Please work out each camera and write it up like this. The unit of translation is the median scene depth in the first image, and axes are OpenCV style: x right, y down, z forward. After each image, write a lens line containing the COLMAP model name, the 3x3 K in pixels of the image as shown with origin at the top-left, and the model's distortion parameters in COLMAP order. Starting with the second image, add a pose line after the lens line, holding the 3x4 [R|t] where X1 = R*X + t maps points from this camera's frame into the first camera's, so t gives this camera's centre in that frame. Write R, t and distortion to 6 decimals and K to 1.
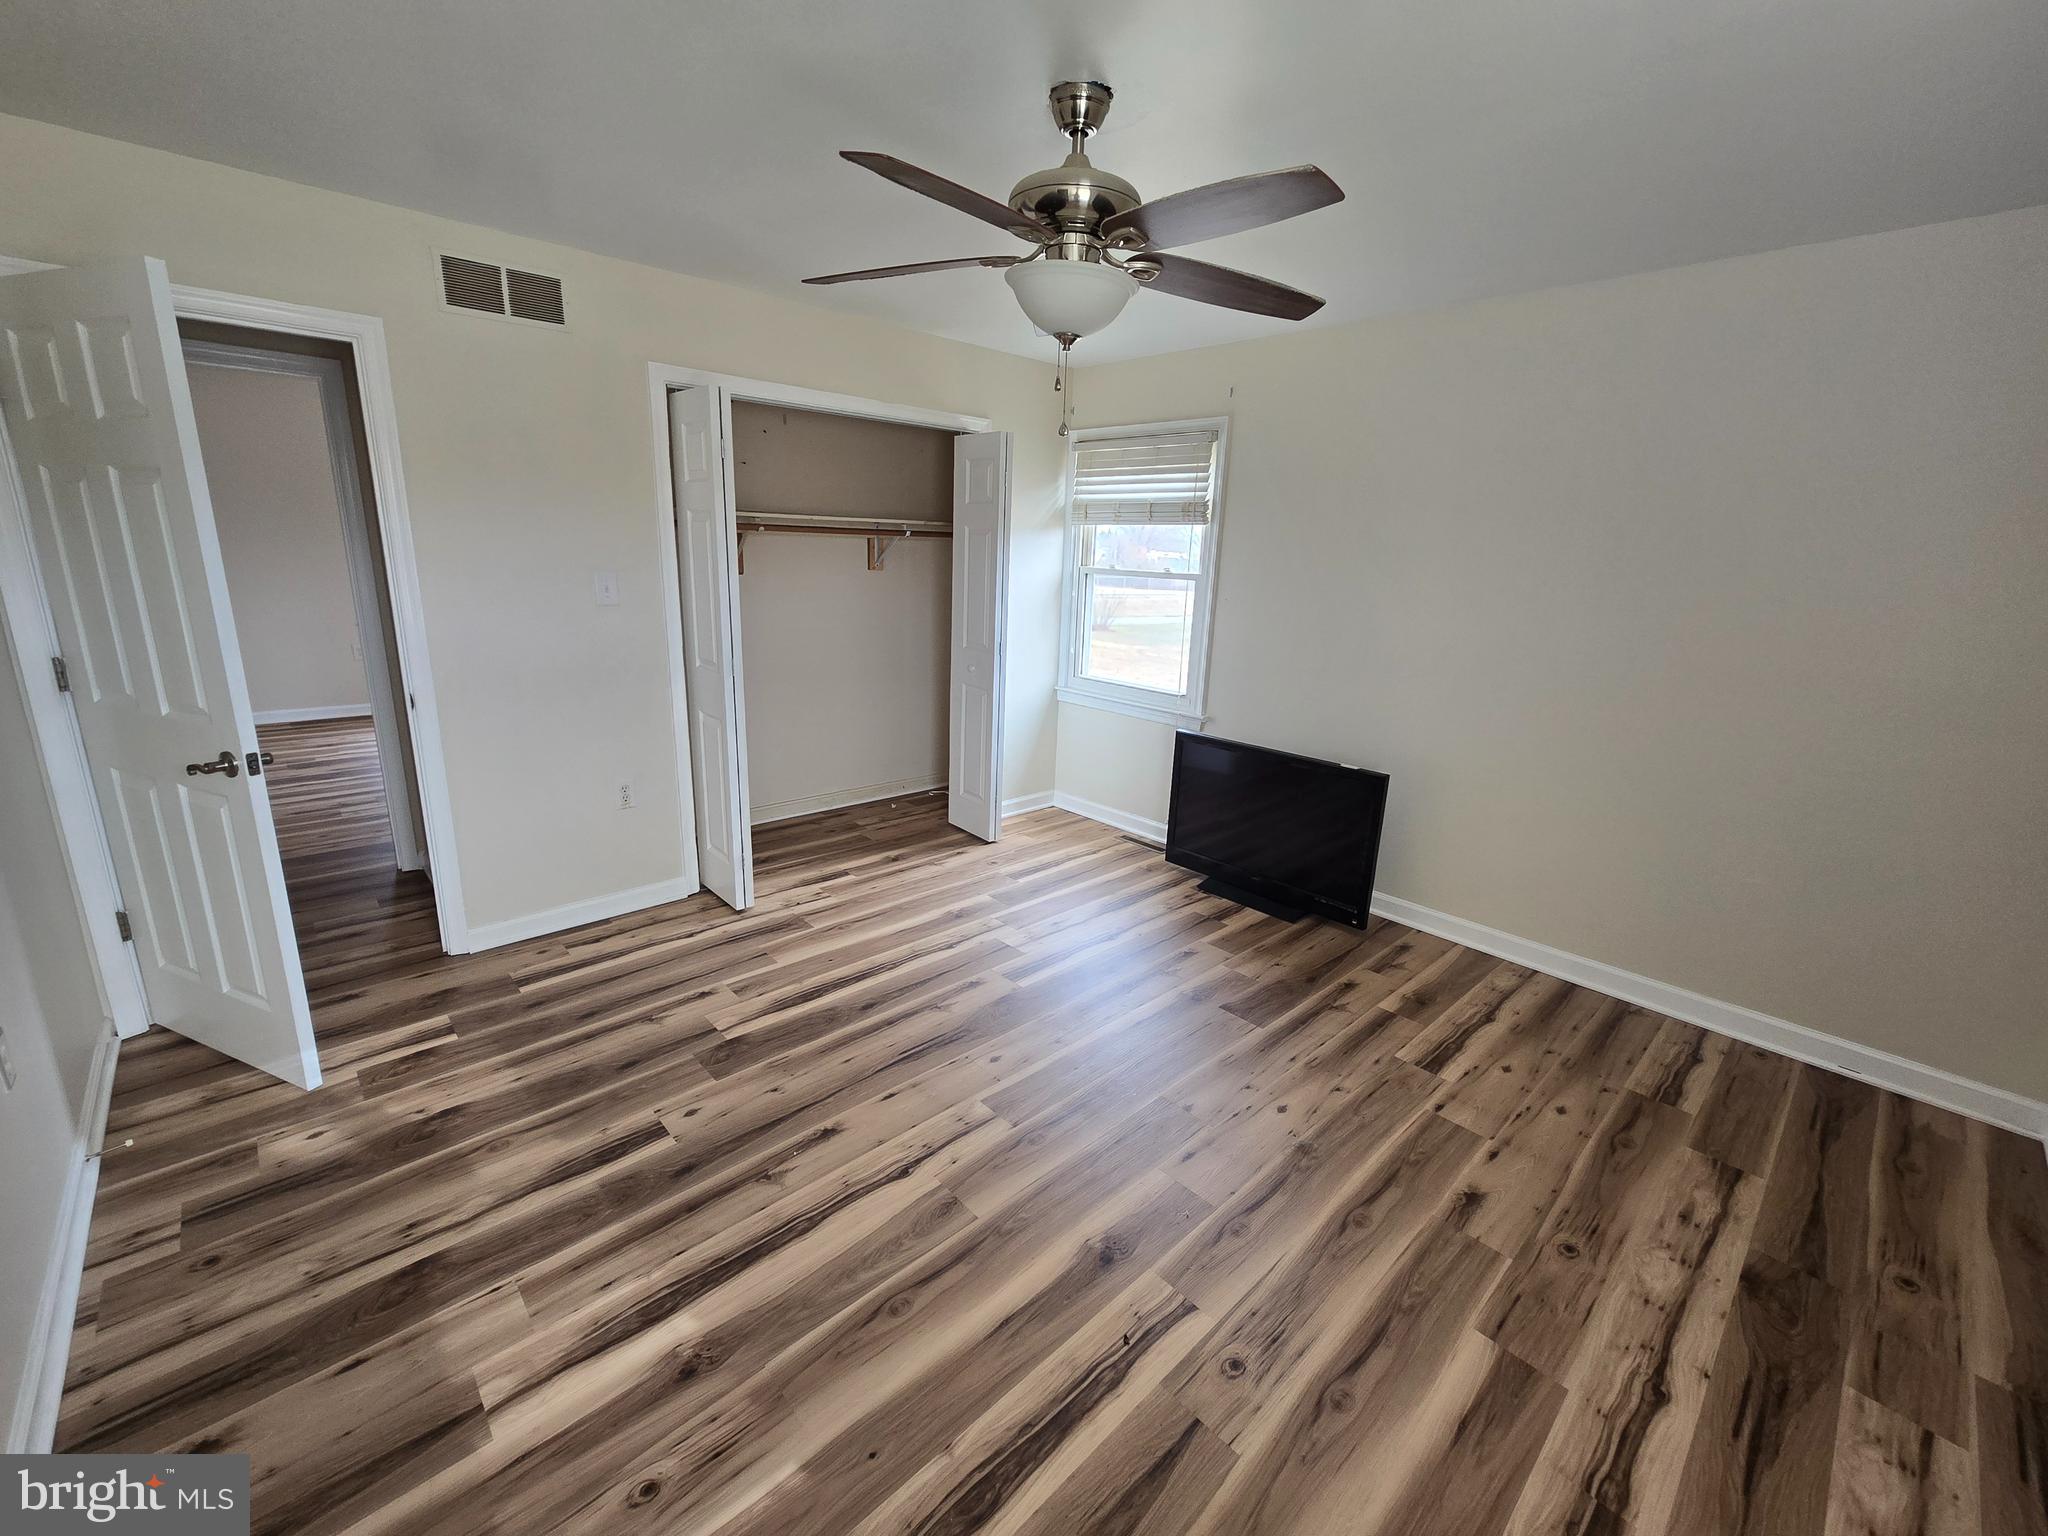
lens RADIAL K [[839.8, 0, 1030.8], [0, 839.8, 755.8], [0, 0, 1]] dist [-0.004994, 0.000563]
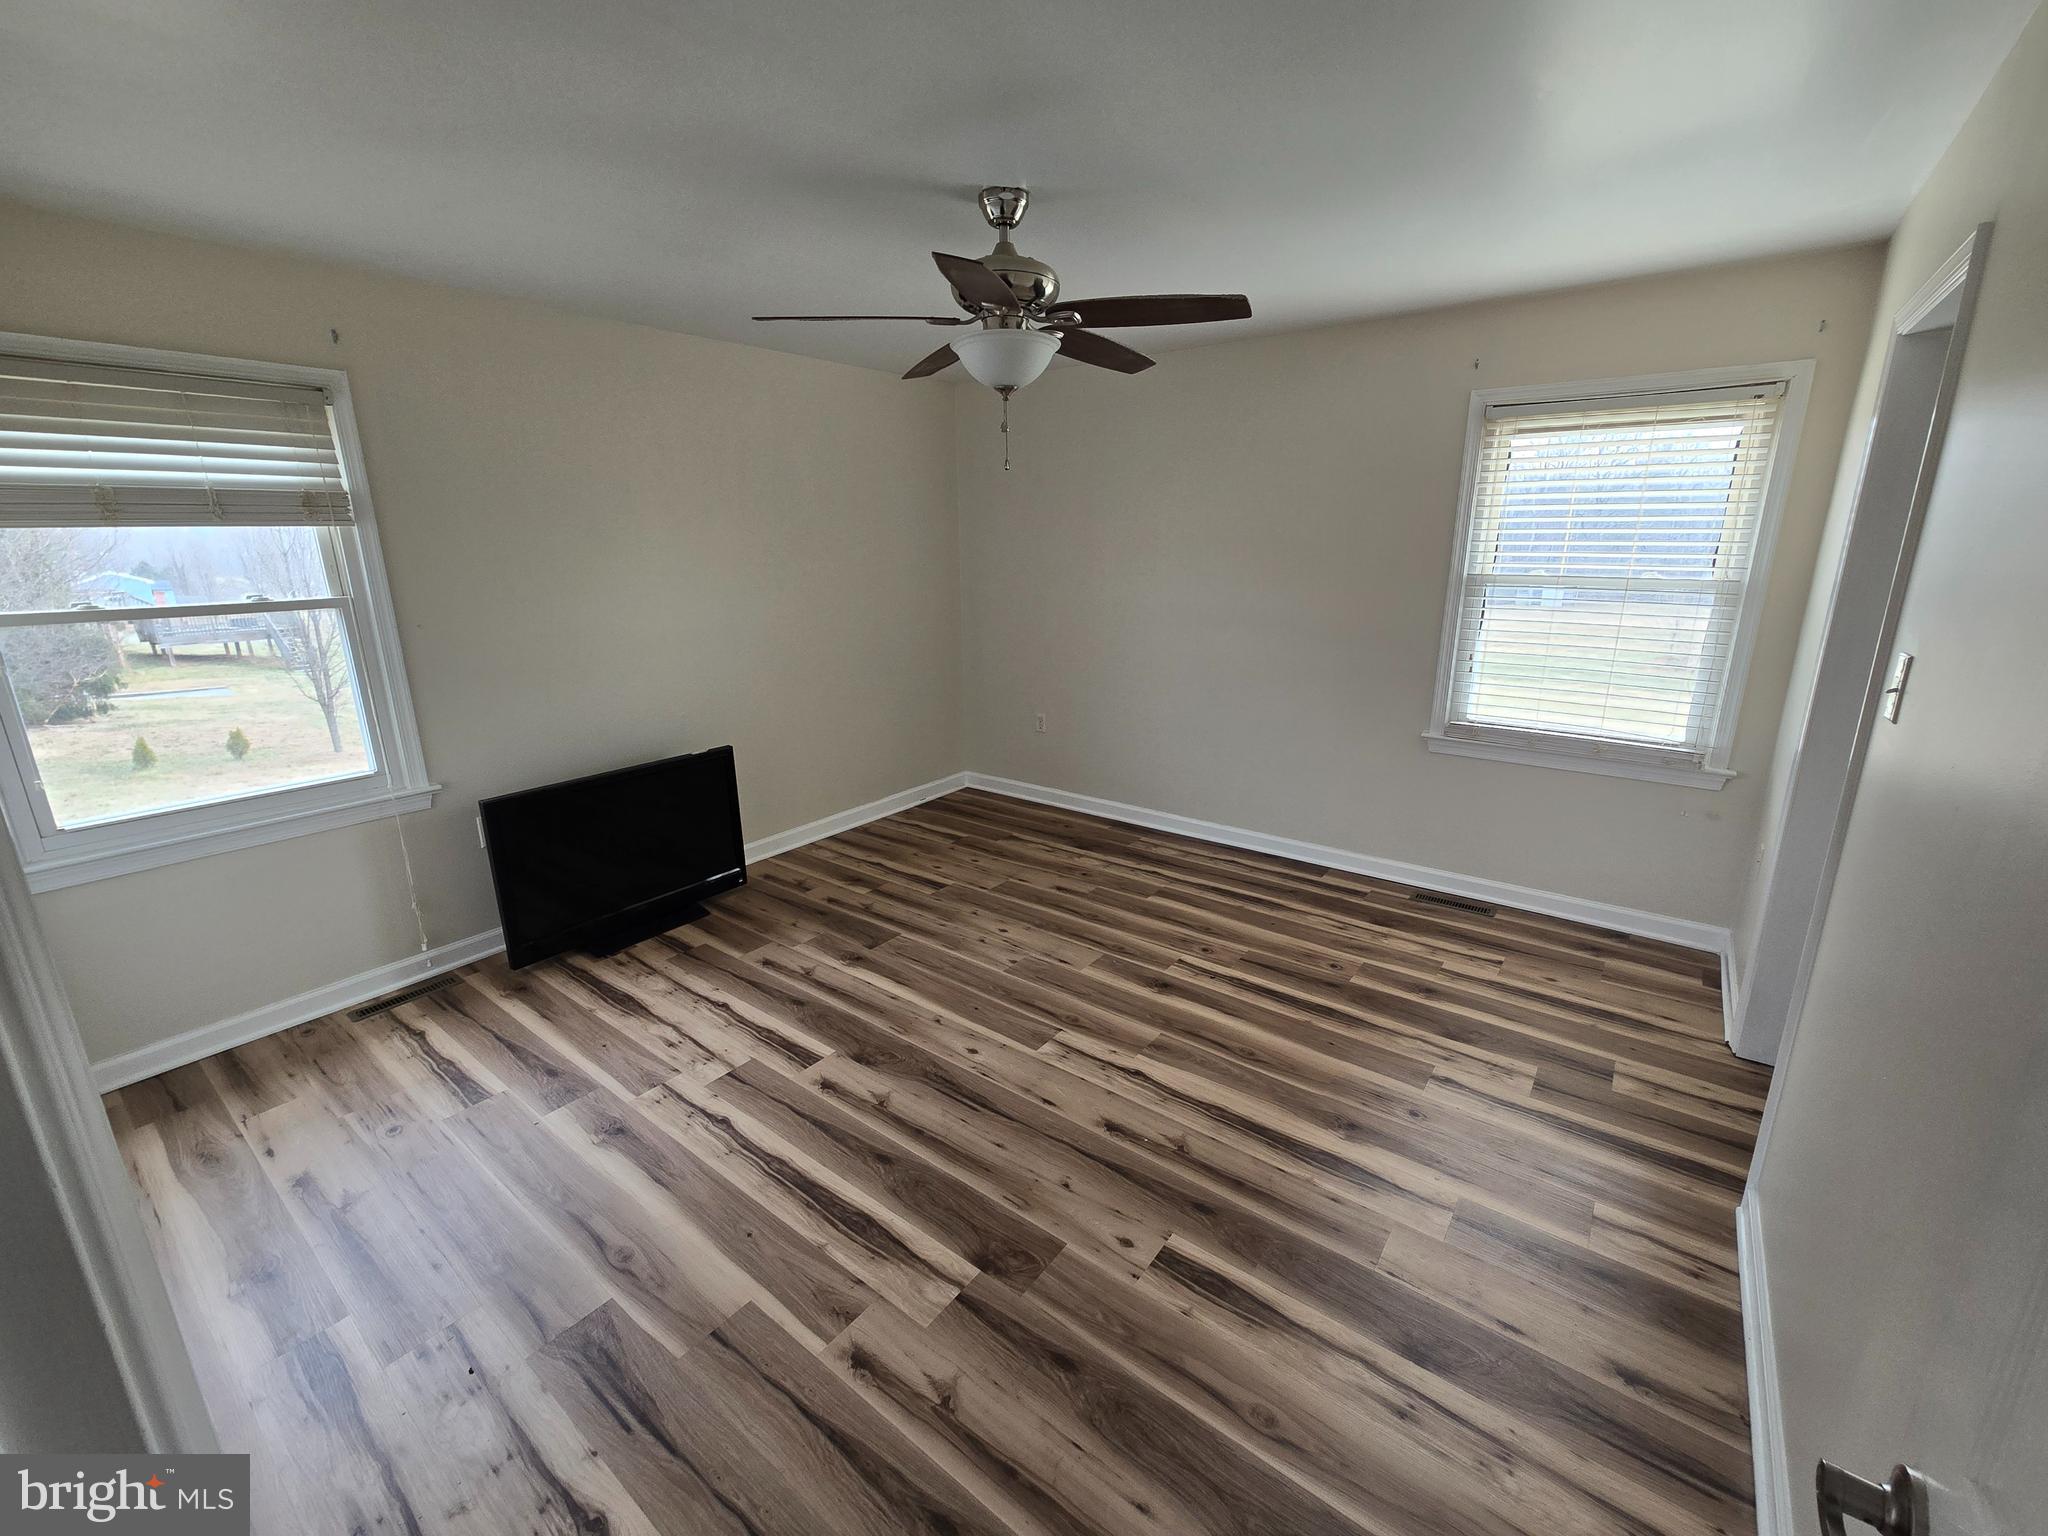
lens RADIAL K [[839.8, 0, 1035.7], [0, 839.8, 766.0], [0, 0, 1]] dist [-0.004994, 0.000563]
pose [[-0.167462, -0.291389, 0.941833, -0.936052], [0.243137, 0.913609, 0.325888, -0.286207], [-0.955427, 0.283569, -0.082147, 0.904172]]
